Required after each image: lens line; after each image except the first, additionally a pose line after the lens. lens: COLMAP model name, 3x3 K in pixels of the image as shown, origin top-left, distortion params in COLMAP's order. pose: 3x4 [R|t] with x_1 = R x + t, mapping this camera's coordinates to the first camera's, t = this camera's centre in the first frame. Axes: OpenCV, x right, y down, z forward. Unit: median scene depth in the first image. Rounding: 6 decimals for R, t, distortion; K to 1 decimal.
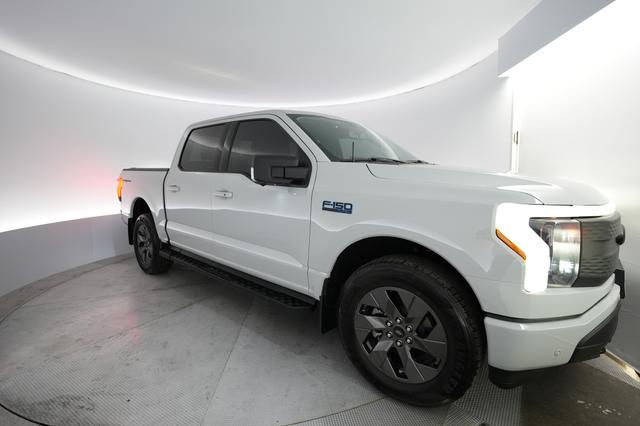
lens RADIAL K [[309.0, 0, 335.3], [0, 309.0, 209.9], [0, 0, 1]] dist [-0.003749, 0.005229]
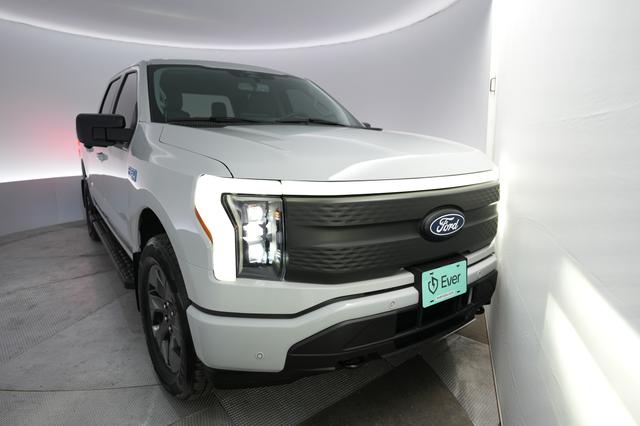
lens RADIAL K [[384.3, 0, 336.1], [0, 384.3, 220.8], [0, 0, 1]] dist [0.034090, -0.000612]
pose [[0.970826, 0.070011, -0.229339, 0.799309], [-0.048229, 0.993893, 0.099247, -0.012041], [0.234887, -0.085291, 0.968274, 0.041570]]
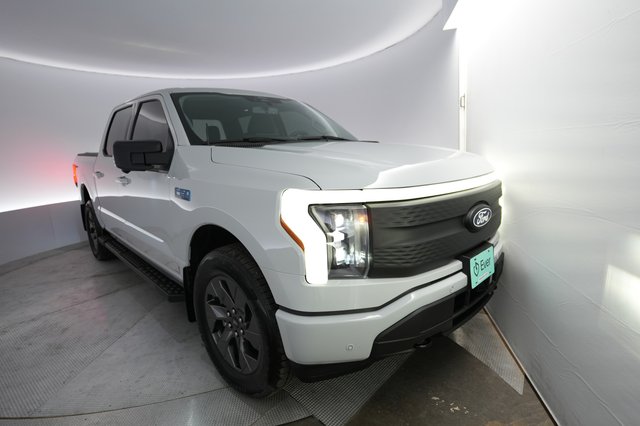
lens RADIAL K [[329.4, 0, 338.2], [0, 329.4, 216.2], [0, 0, 1]] dist [0.019334, 0.001537]
pose [[0.995576, -0.012125, -0.093178, 0.549156], [0.019542, 0.996674, 0.079111, -0.010480], [0.091909, -0.080582, 0.992502, 0.022433]]
